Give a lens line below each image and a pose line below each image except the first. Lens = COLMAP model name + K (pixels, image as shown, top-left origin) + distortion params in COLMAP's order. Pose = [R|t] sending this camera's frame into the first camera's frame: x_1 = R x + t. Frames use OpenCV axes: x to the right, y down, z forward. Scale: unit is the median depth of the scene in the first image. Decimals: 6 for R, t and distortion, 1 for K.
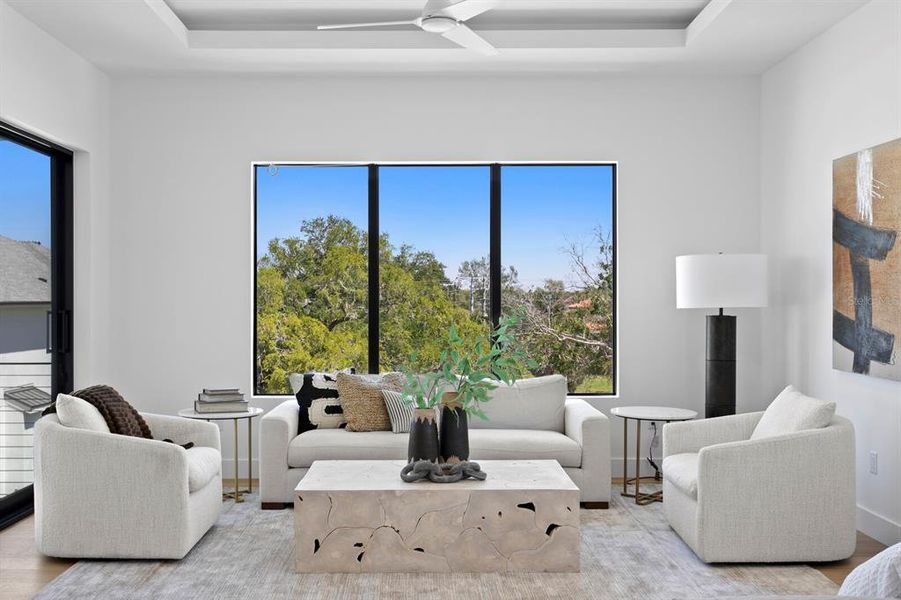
lens RADIAL K [[912.9, 0, 450.1], [0, 912.9, 320.3], [0, 0, 1]] dist [0.009407, -0.021827]
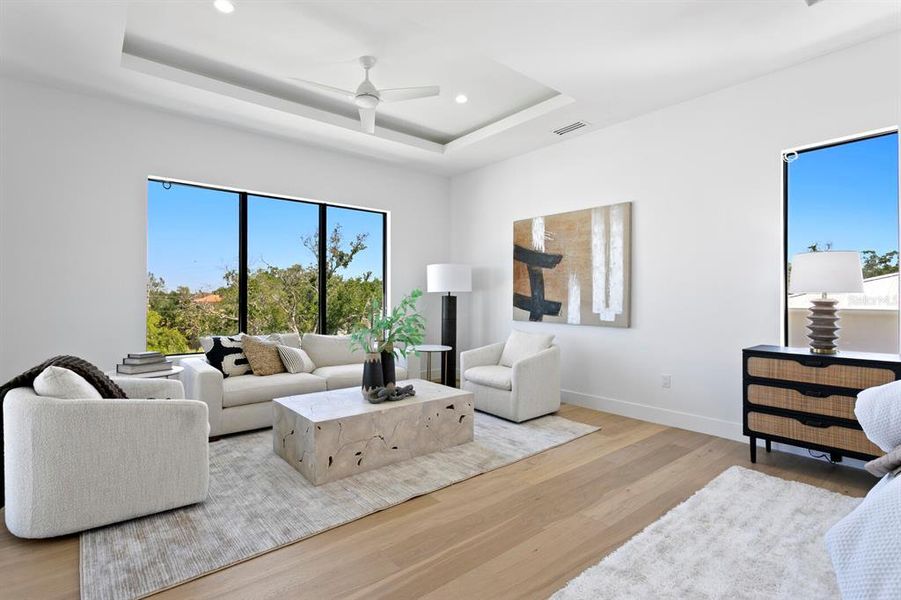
lens RADIAL K [[431.4, 0, 450.5], [0, 431.4, 300.0], [0, 0, 1]] dist [-0.002869, 0.000524]
pose [[0.782512, -0.001086, 0.622634, -0.332865], [0.011977, 0.999840, -0.013308, 0.018964], [-0.622520, 0.017871, 0.782400, 0.330949]]
